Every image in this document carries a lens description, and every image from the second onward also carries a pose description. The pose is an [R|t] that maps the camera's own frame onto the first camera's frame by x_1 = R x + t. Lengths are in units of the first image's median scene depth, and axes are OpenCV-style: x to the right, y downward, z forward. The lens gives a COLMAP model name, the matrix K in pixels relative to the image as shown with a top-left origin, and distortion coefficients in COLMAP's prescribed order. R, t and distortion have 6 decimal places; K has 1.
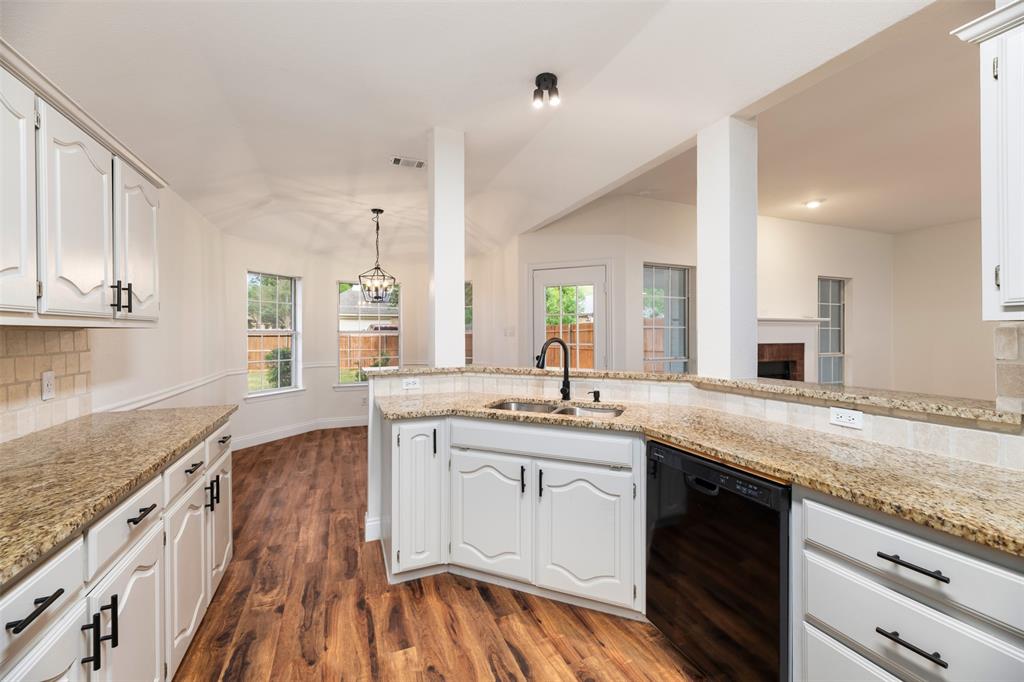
lens RADIAL K [[412.9, 0, 511.6], [0, 412.9, 335.1], [0, 0, 1]] dist [0.002128, 0.000030]
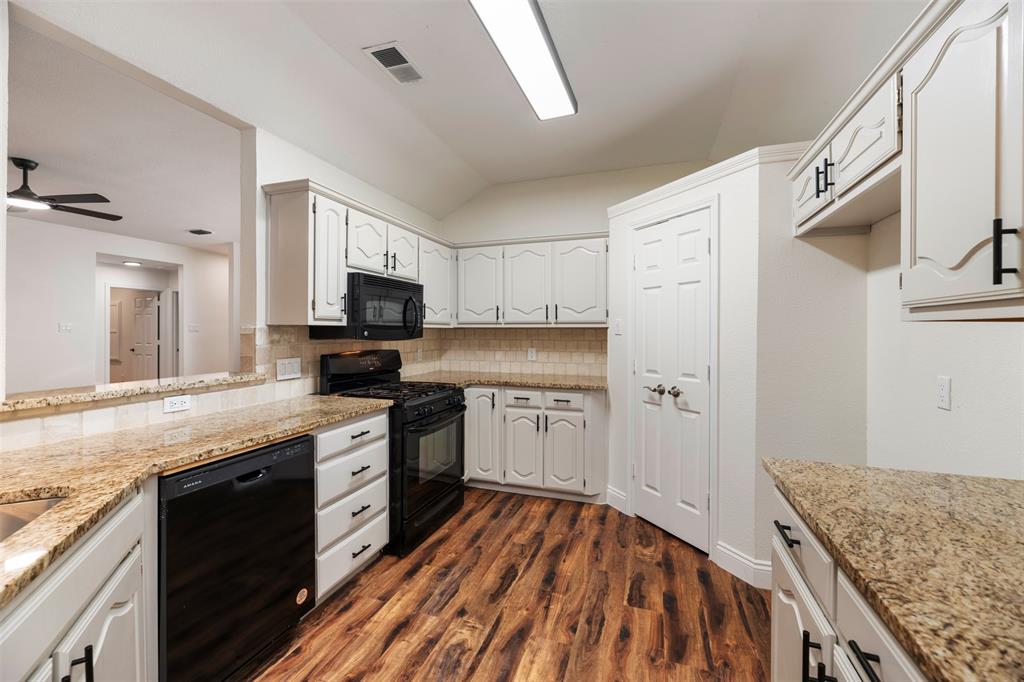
lens RADIAL K [[412.9, 0, 509.8], [0, 412.9, 332.3], [0, 0, 1]] dist [0.002128, 0.000030]
pose [[-0.748813, -0.000936, 0.662781, -0.661018], [0.003002, 0.999984, 0.004805, -0.002482], [-0.662775, 0.005588, -0.748798, 1.259346]]
